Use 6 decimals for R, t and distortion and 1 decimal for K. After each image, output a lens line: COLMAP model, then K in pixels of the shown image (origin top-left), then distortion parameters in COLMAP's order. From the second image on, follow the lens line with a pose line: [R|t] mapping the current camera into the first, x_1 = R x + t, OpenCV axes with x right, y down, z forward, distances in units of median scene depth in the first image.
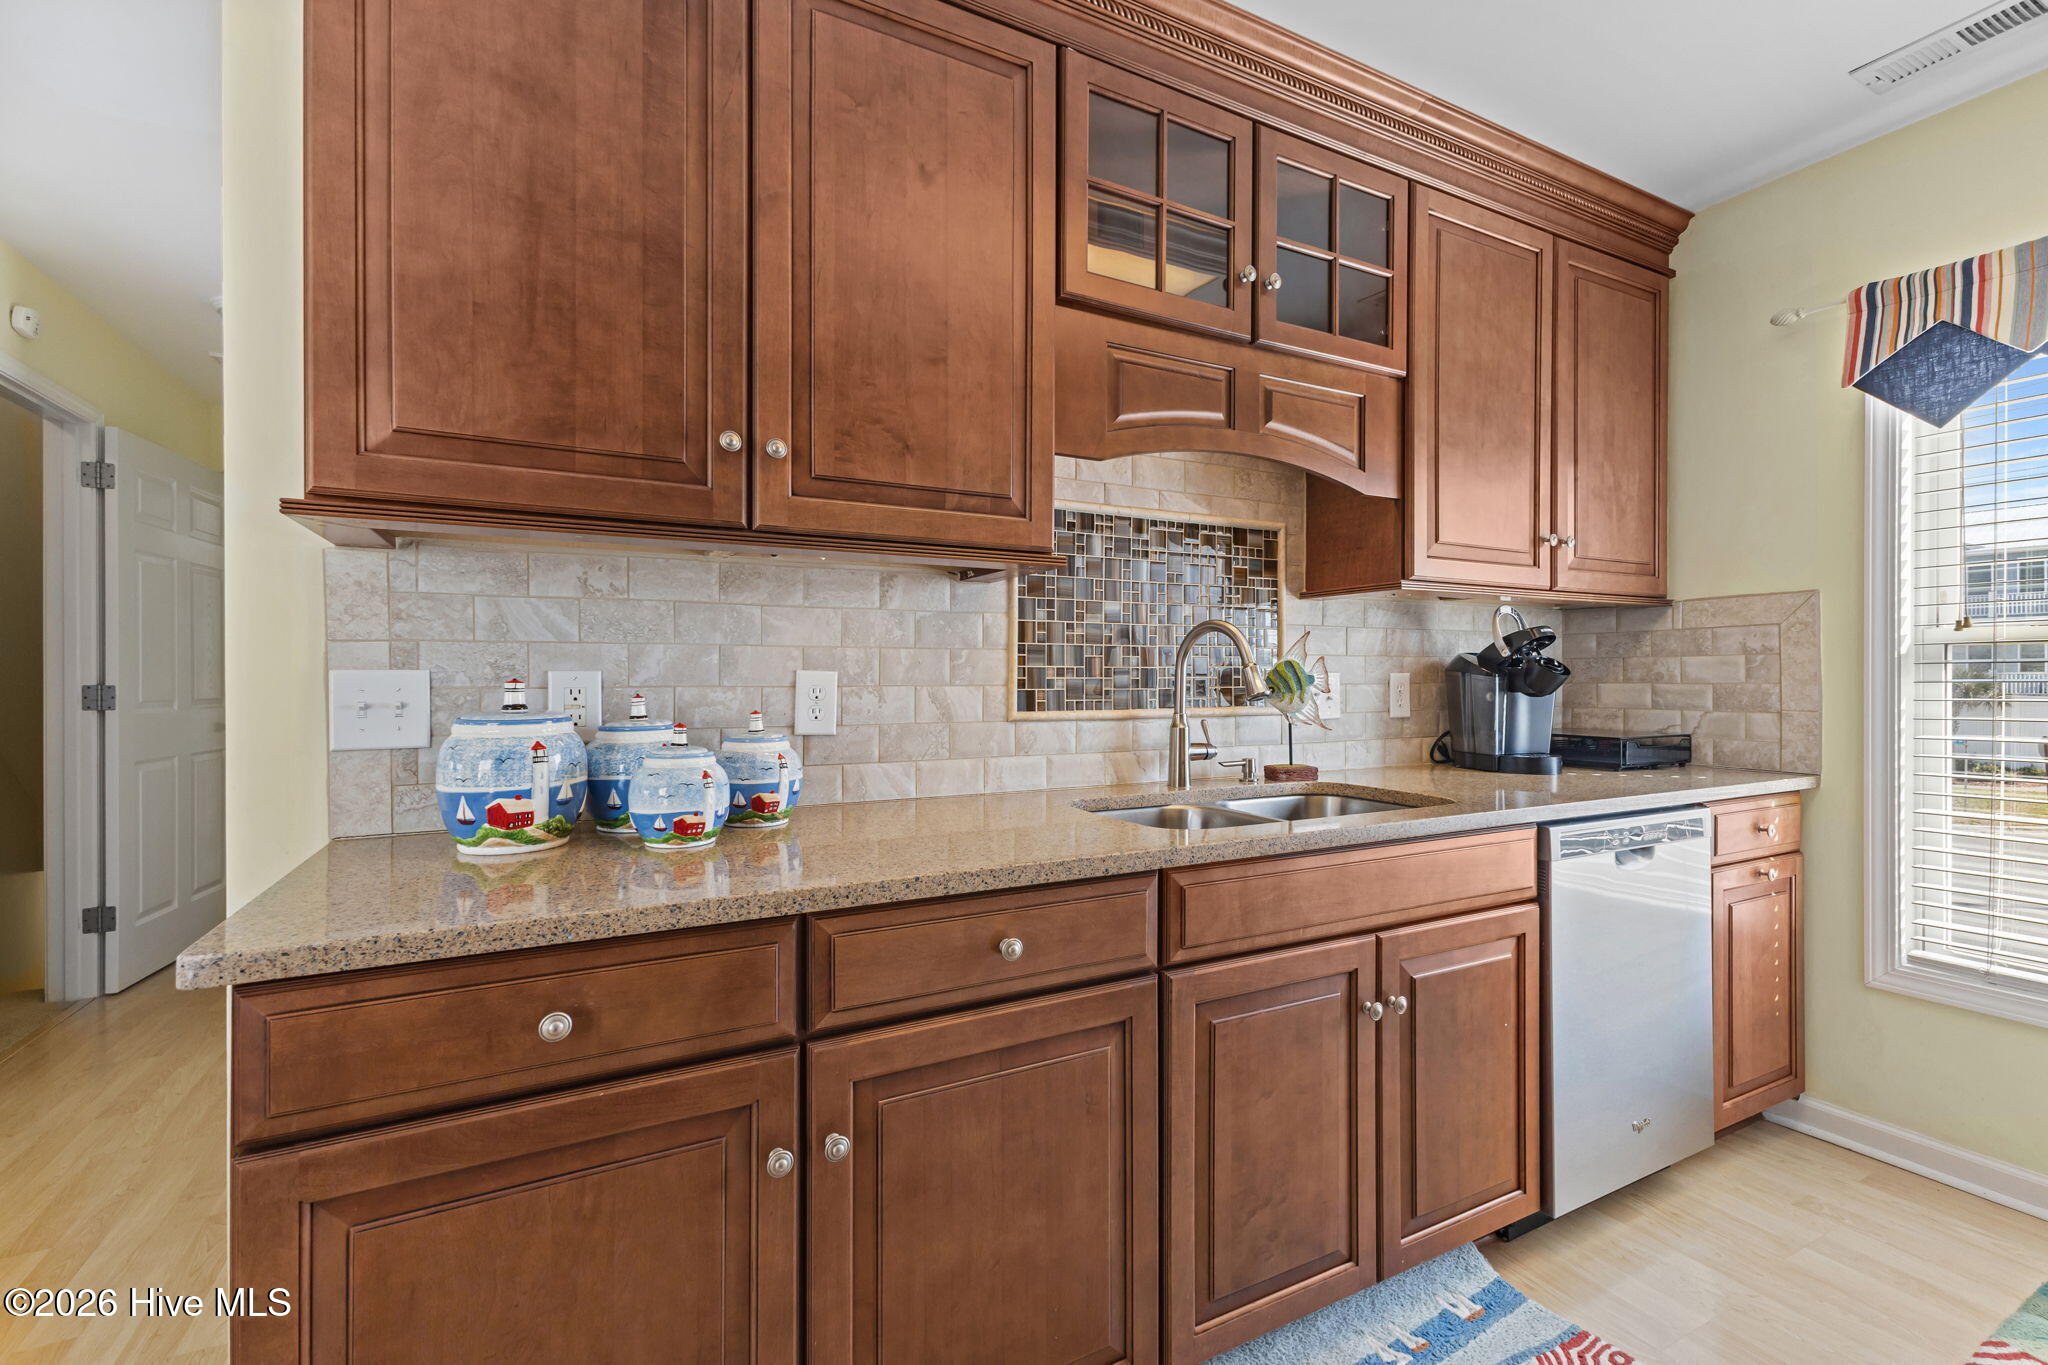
lens RADIAL K [[889.1, 0, 1028.3], [0, 889.1, 677.2], [0, 0, 1]] dist [0.012346, -0.000351]
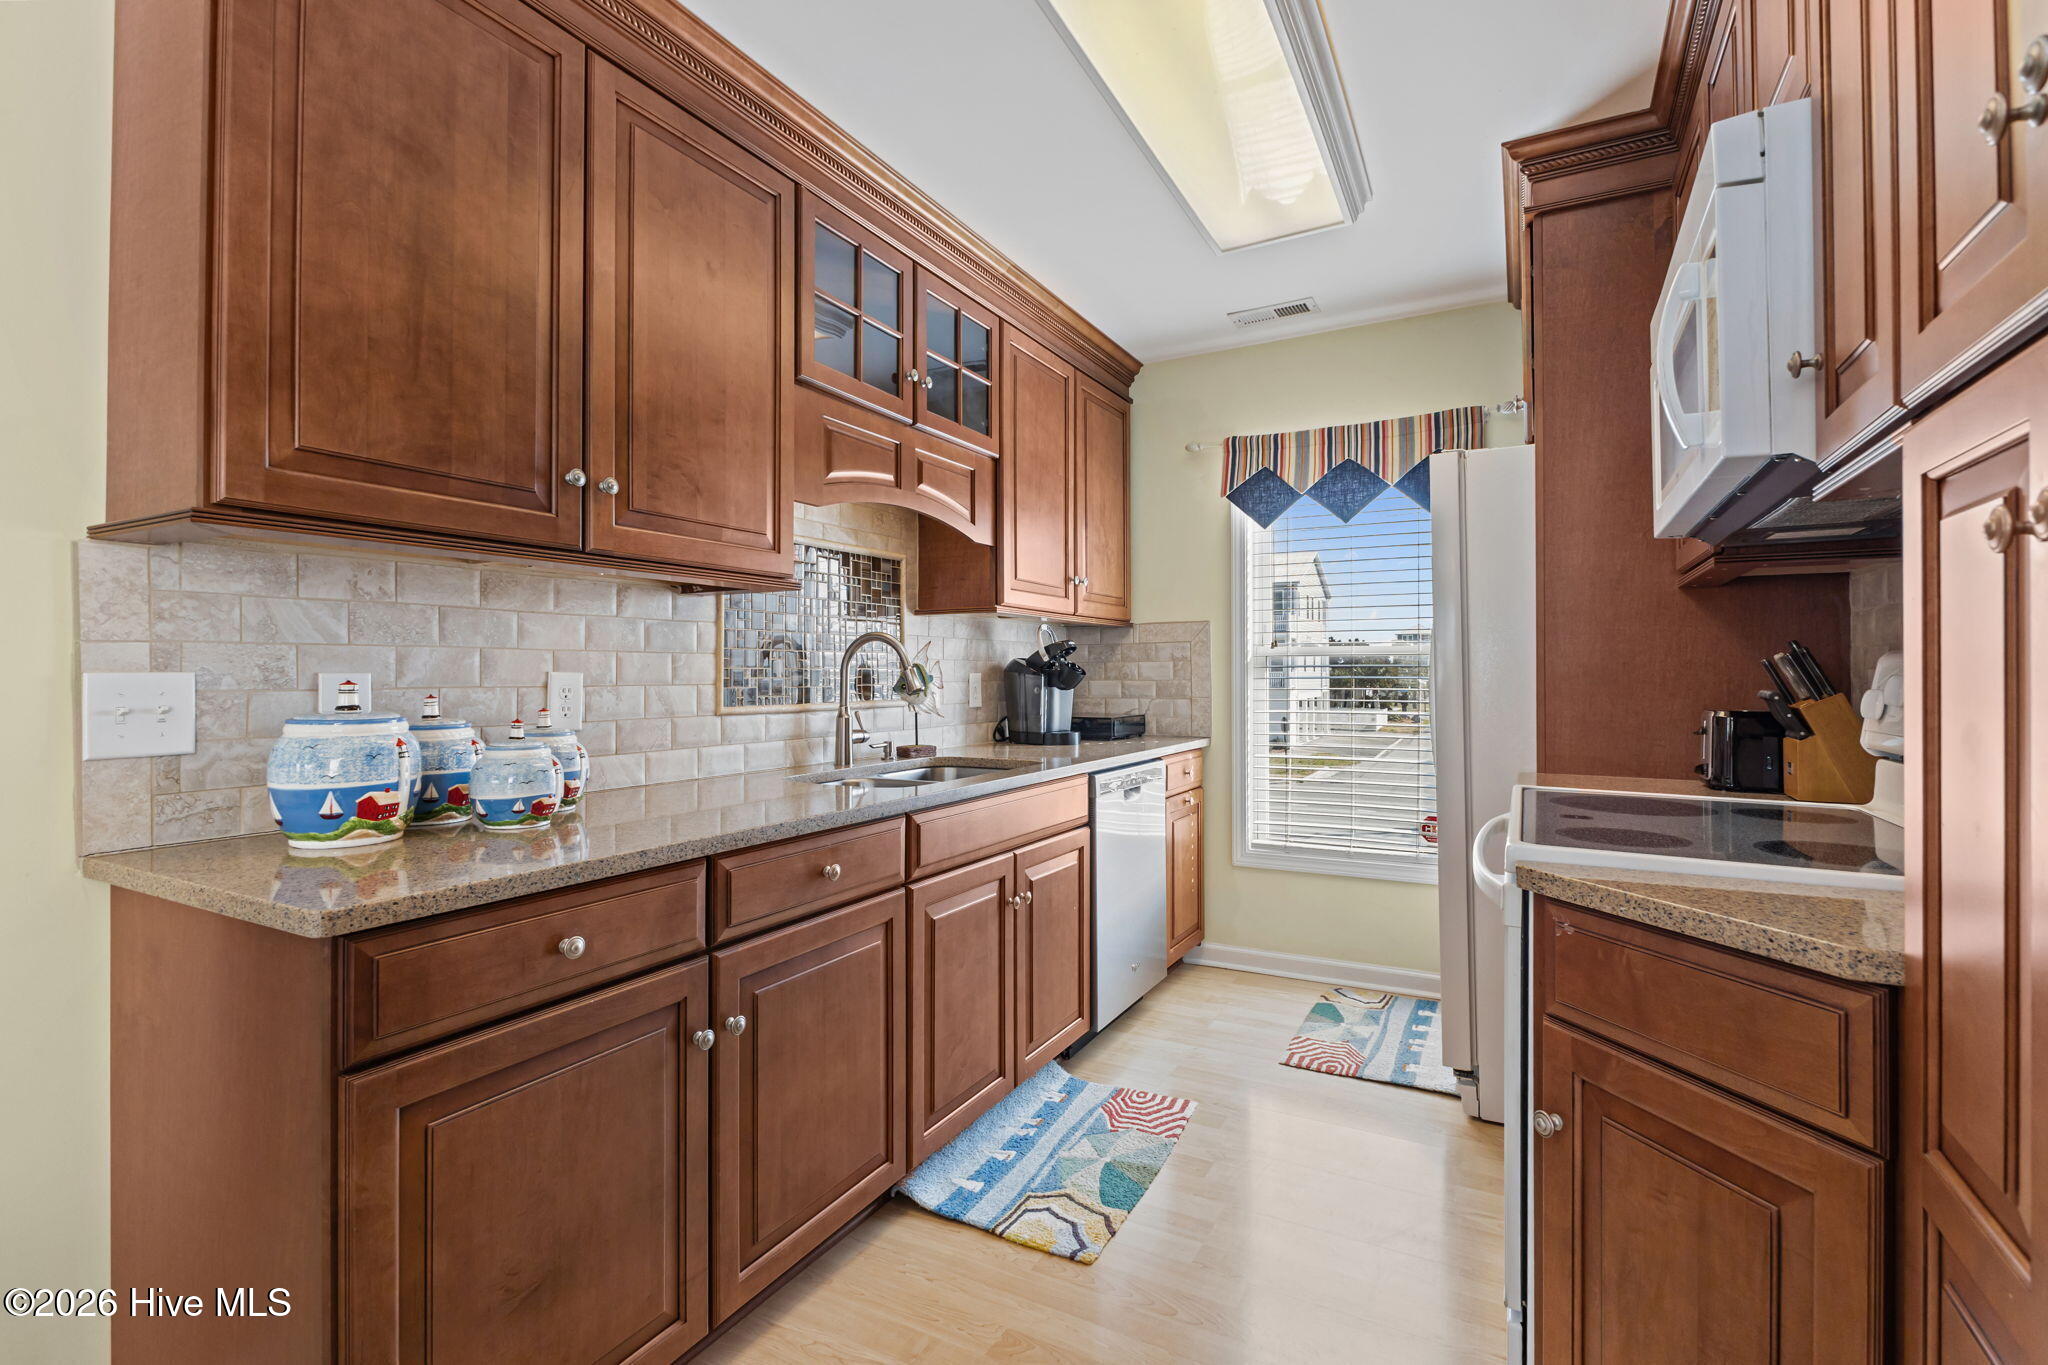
lens RADIAL K [[941.6, 0, 1025.8], [0, 941.6, 666.9], [0, 0, 1]] dist [-0.000764, -0.000145]
pose [[0.835367, 0.002575, 0.549686, -0.395001], [0.003158, 0.999950, -0.009482, -0.001232], [-0.549683, 0.009657, 0.835317, -0.273327]]
